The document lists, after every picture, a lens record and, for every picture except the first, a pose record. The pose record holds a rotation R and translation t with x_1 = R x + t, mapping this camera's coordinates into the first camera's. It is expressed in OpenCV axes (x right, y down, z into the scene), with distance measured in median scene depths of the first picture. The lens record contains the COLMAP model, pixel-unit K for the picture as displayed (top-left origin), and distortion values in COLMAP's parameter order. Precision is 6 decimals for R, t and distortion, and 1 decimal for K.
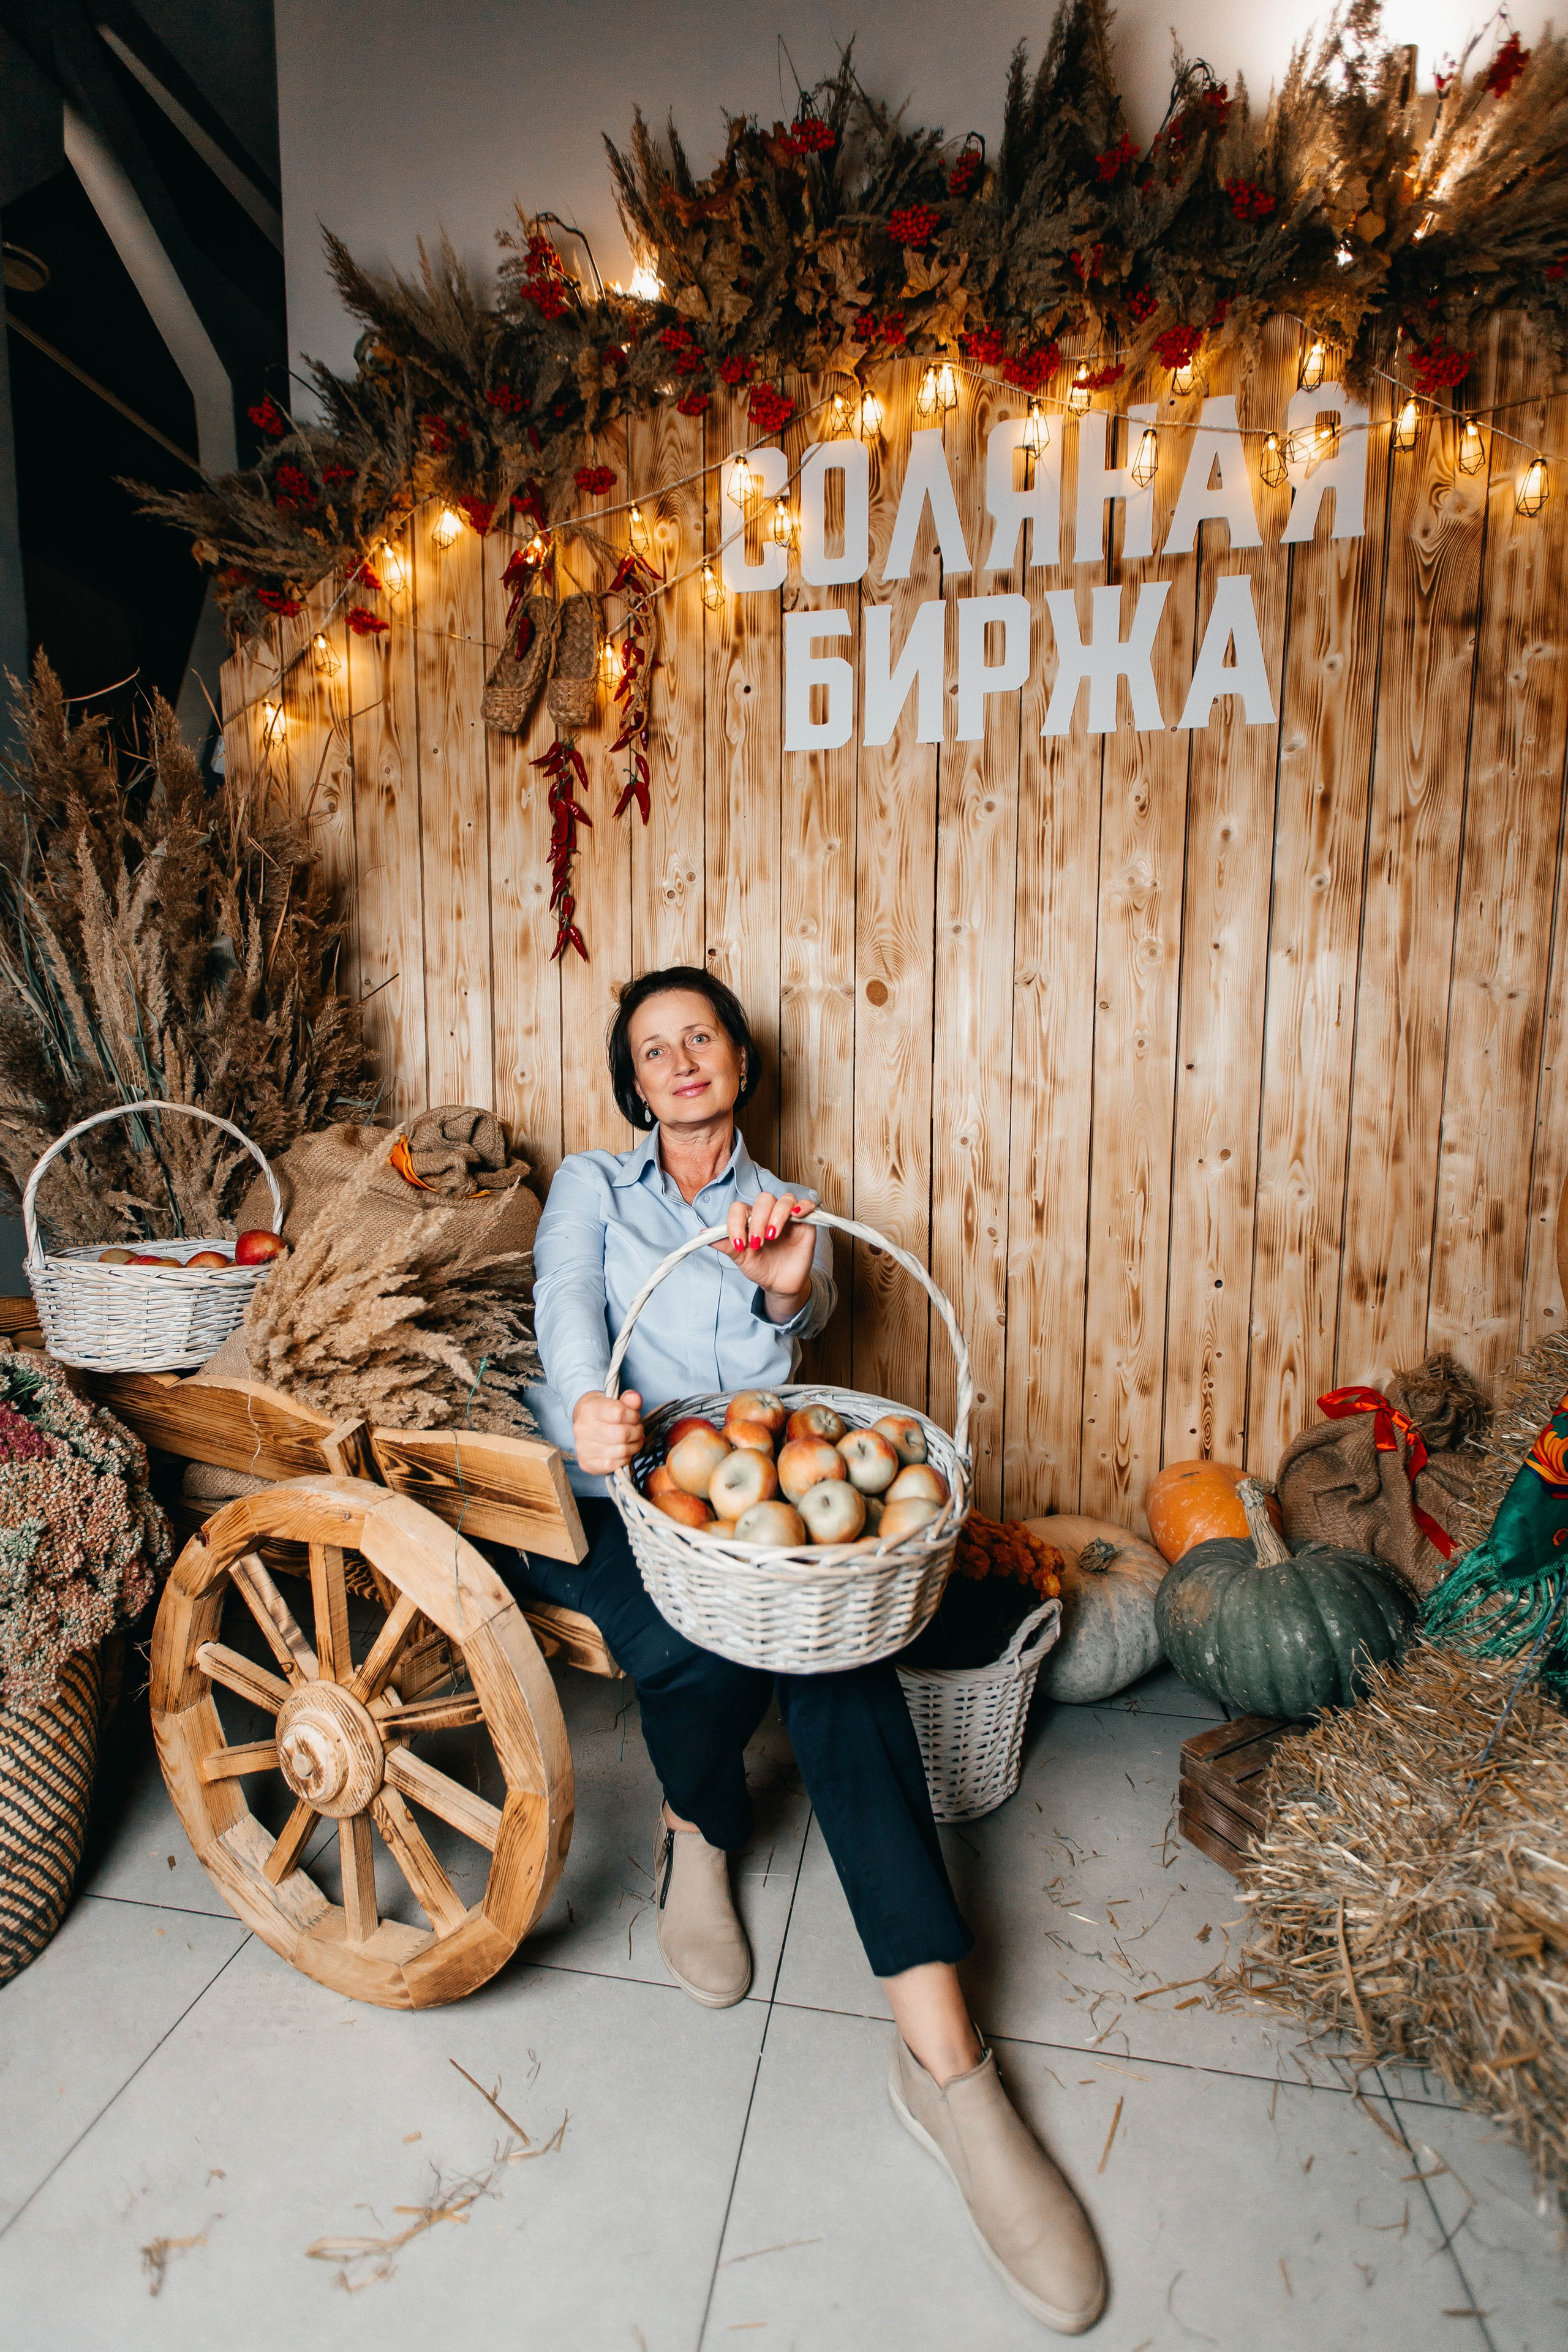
lens RADIAL K [[1041.2, 0, 779.9], [0, 1041.2, 1181.2], [0, 0, 1]] dist [0.010002, -0.006040]
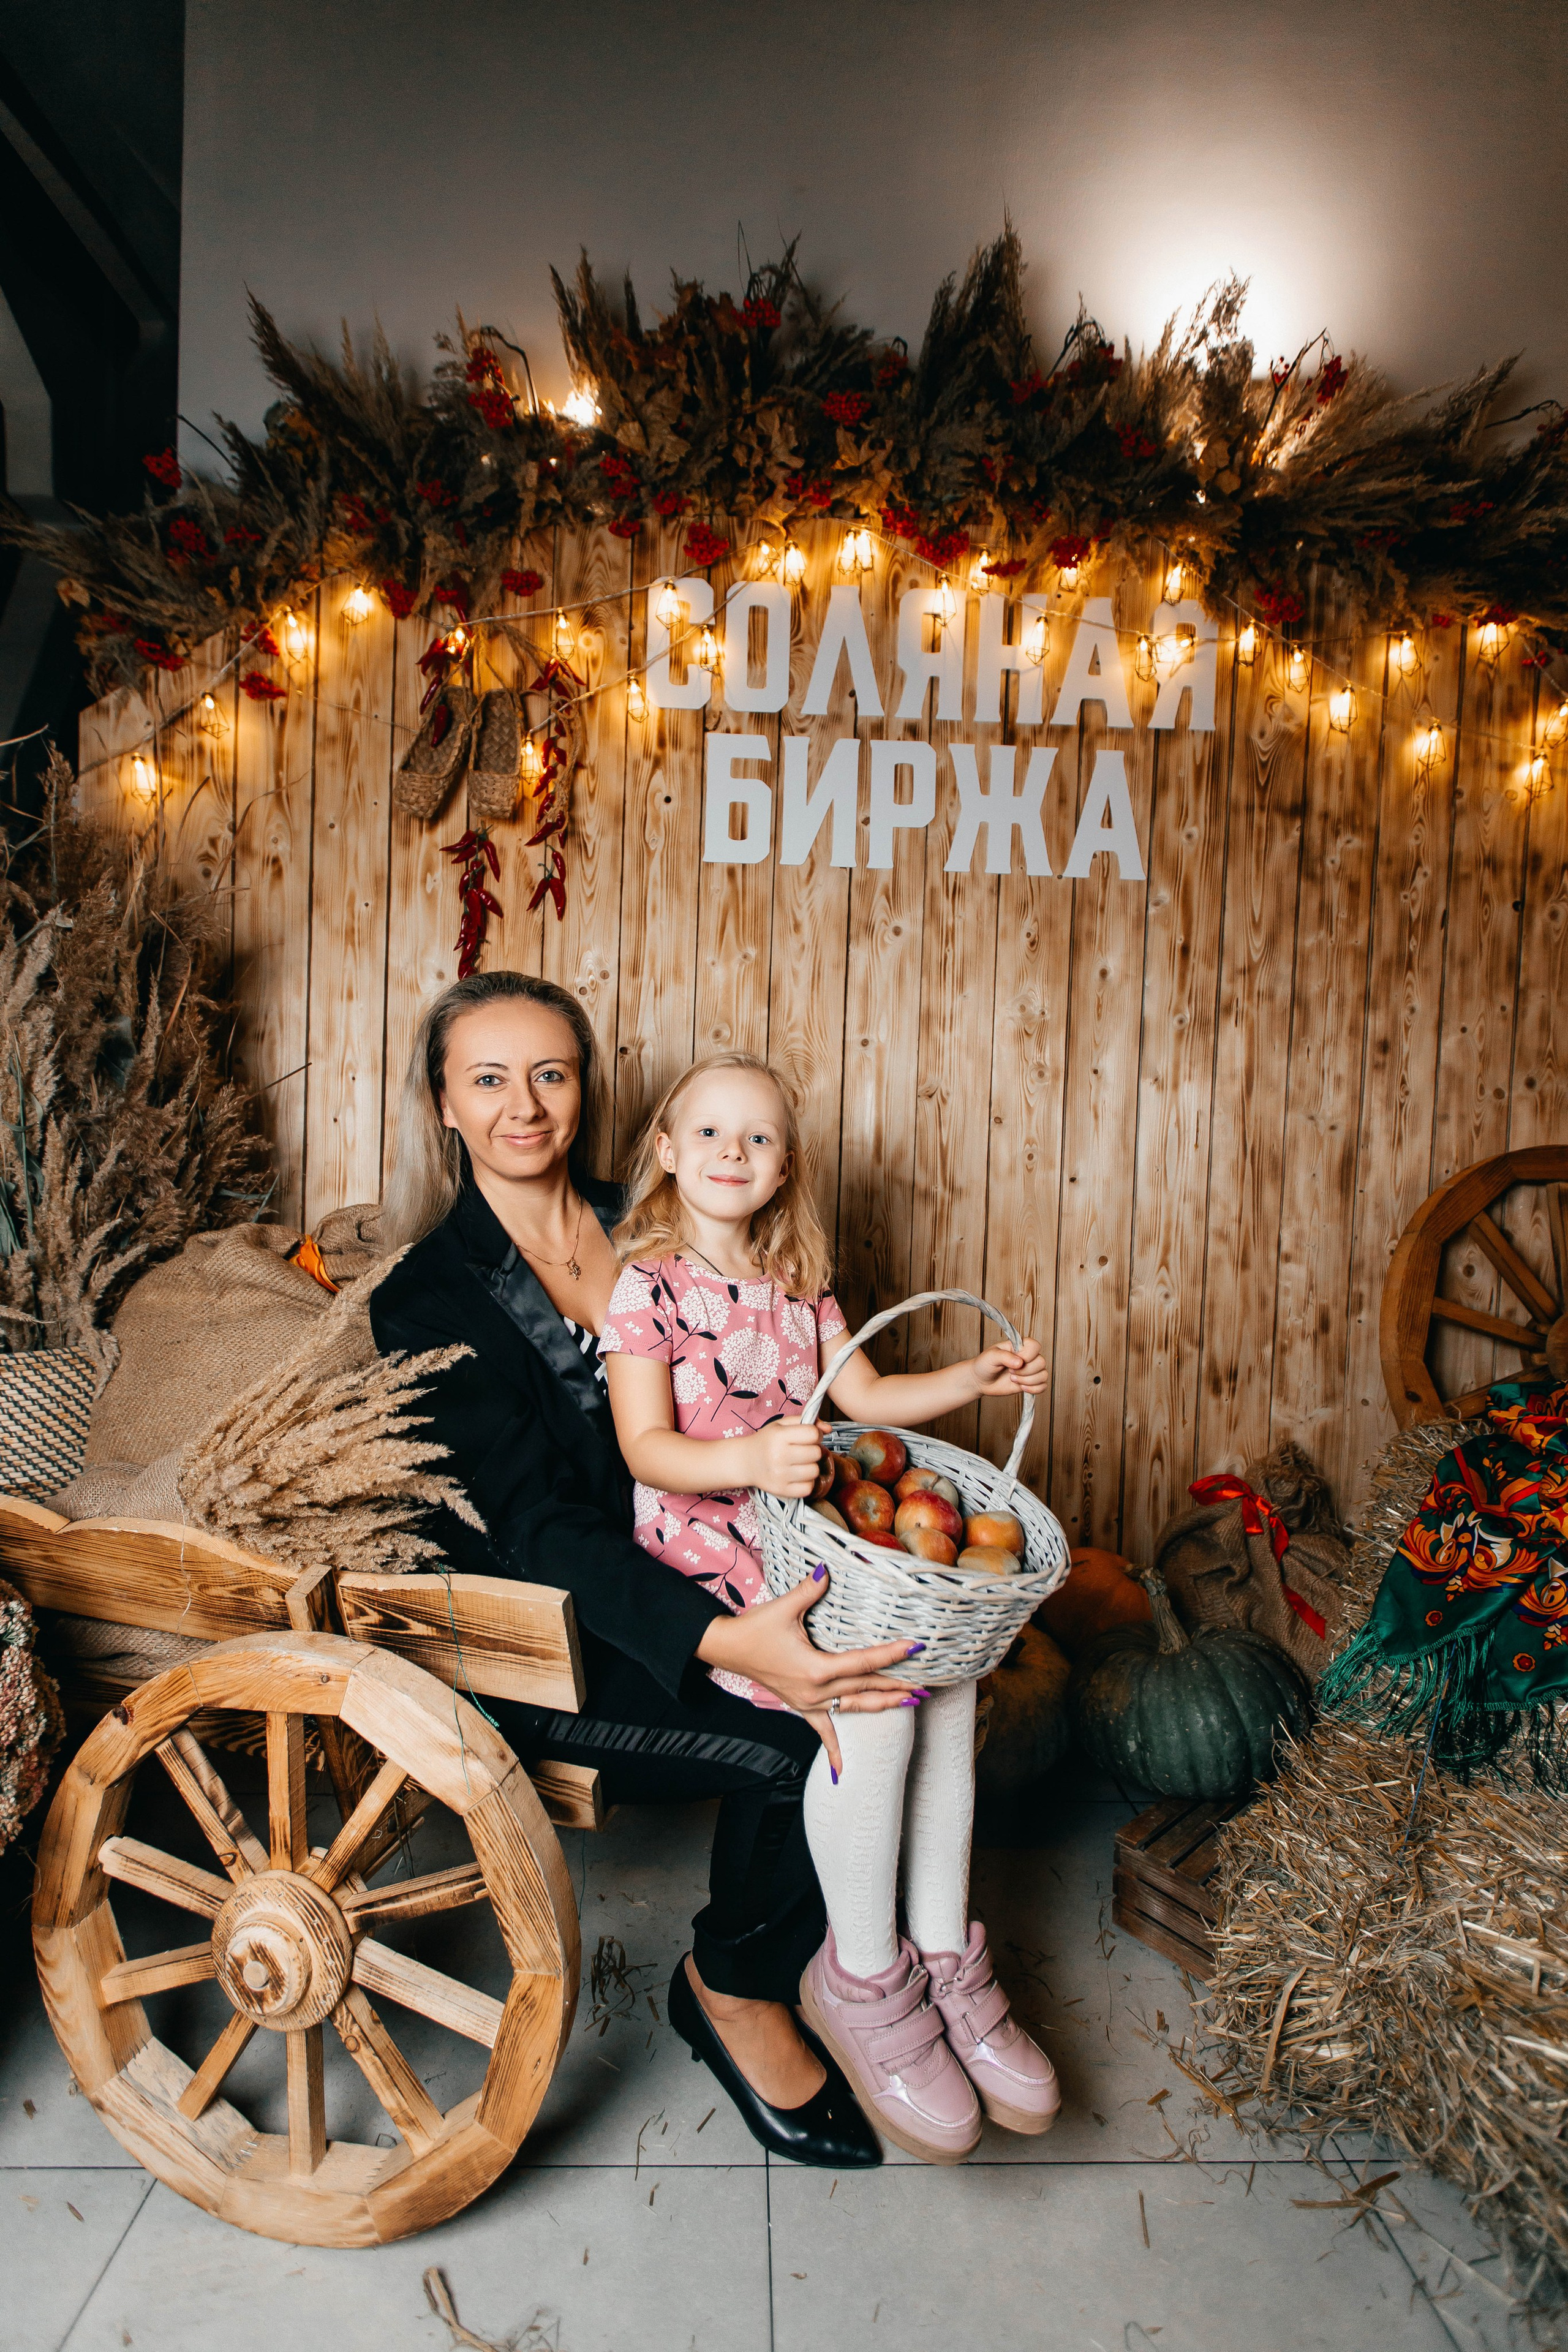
lens RADIAL K [[1041.2, 0, 780.5], [0, 1041.2, 1179.0], [0, 0, 1]] dist [0.010002, -0.006040]
pose [[0.976899, 0.025698, 0.212153, -0.138489], [-0.011255, 0.997553, -0.069008, -0.032086], [-0.213407, 0.065026, 0.974797, 0.002514]]
